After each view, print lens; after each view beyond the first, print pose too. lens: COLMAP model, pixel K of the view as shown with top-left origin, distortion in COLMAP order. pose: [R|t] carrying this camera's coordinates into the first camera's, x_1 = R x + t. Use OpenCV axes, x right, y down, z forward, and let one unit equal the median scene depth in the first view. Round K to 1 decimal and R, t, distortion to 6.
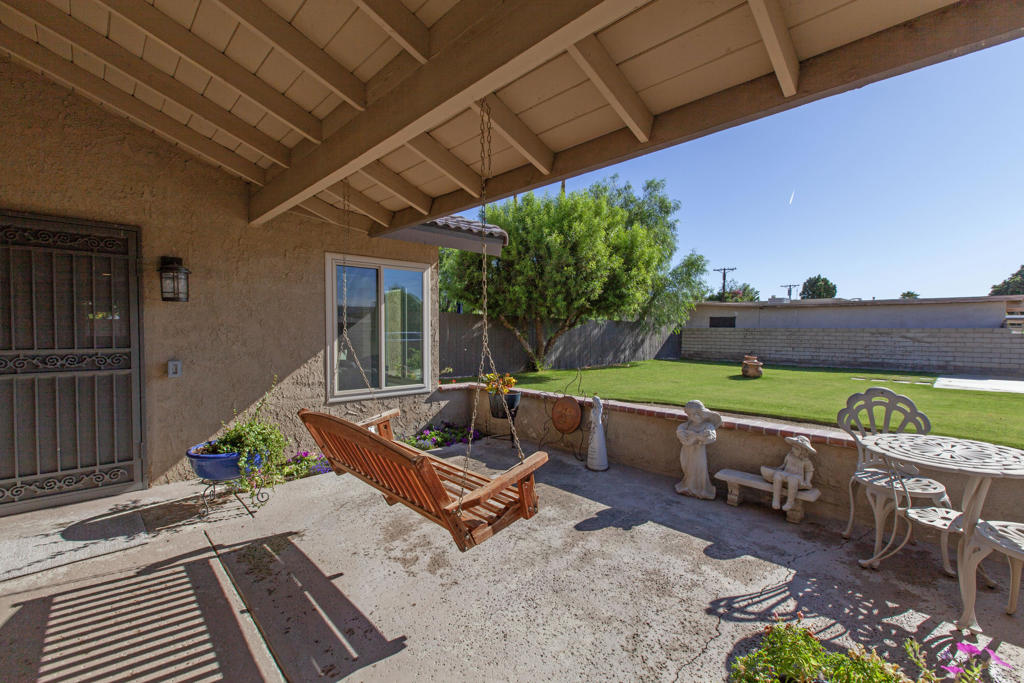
lens RADIAL K [[458.1, 0, 512.5], [0, 458.1, 330.1], [0, 0, 1]] dist [0.002946, 0.000305]
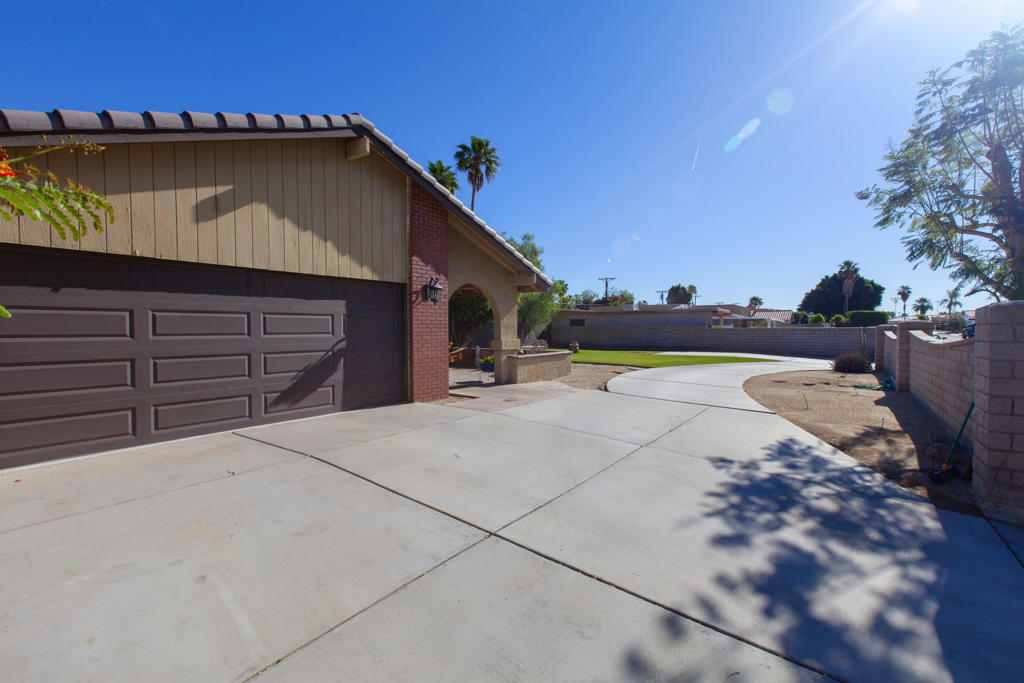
lens RADIAL K [[459.6, 0, 514.9], [0, 459.6, 339.5], [0, 0, 1]] dist [0.002061, -0.000524]
pose [[0.981240, -0.010179, 0.192519, -0.039600], [0.006314, 0.999766, 0.020680, 0.005868], [-0.192685, -0.019076, 0.981075, -0.466031]]
